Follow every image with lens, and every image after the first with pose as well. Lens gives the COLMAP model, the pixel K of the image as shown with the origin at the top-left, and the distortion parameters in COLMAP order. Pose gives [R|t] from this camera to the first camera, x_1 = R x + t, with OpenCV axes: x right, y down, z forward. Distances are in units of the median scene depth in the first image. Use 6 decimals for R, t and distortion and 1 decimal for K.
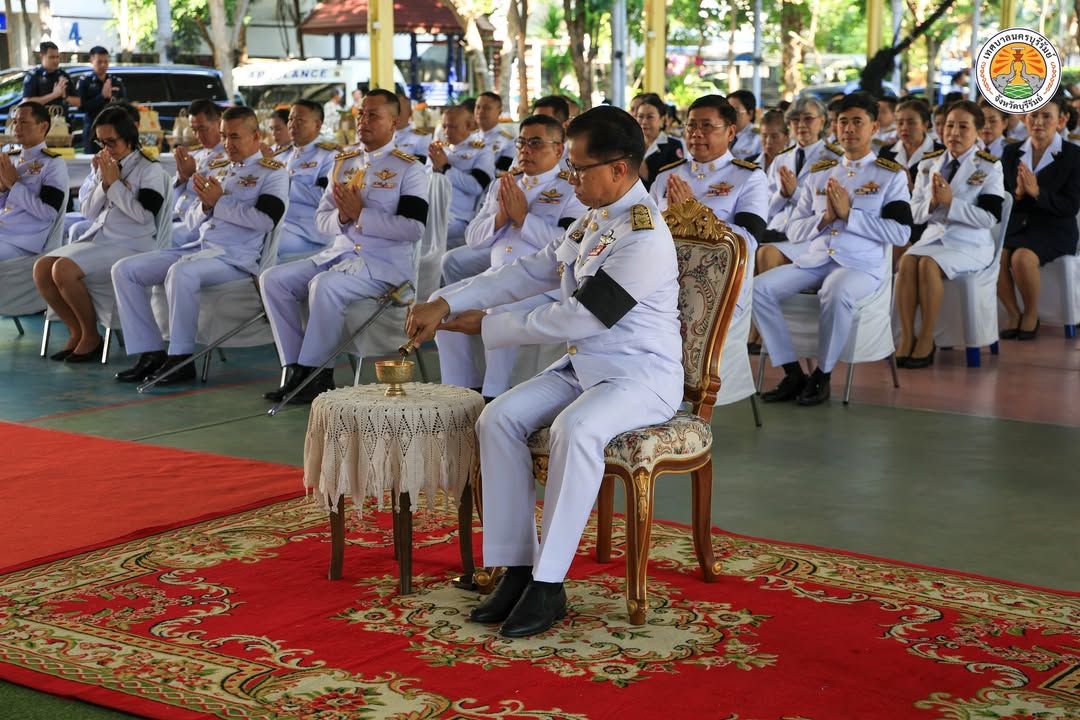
lens RADIAL K [[1771.0, 0, 540.0], [0, 1771.0, 360.0], [0, 0, 1]] dist [0.258682, -0.014898]
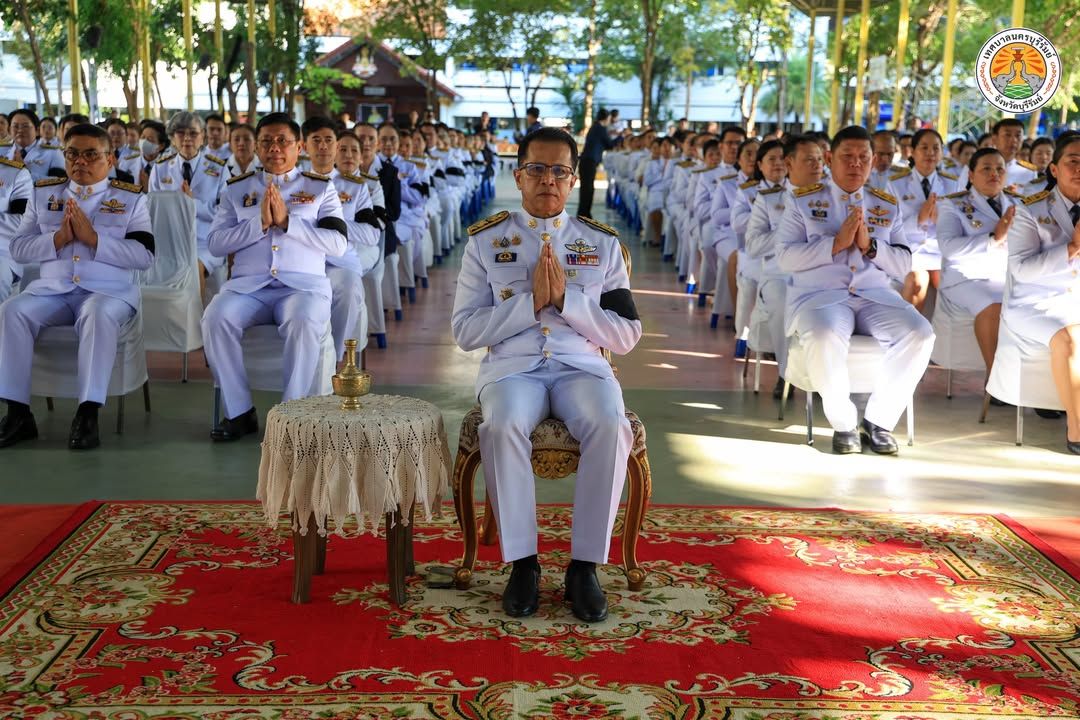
lens RADIAL K [[1479.0, 0, 535.8], [0, 1479.0, 358.9], [0, 0, 1]] dist [0.152403, 0.117696]
pose [[0.798792, -0.080452, 0.596204, -0.515791], [0.071638, 0.996687, 0.038514, -0.034219], [-0.597327, 0.011946, 0.801909, 0.281642]]
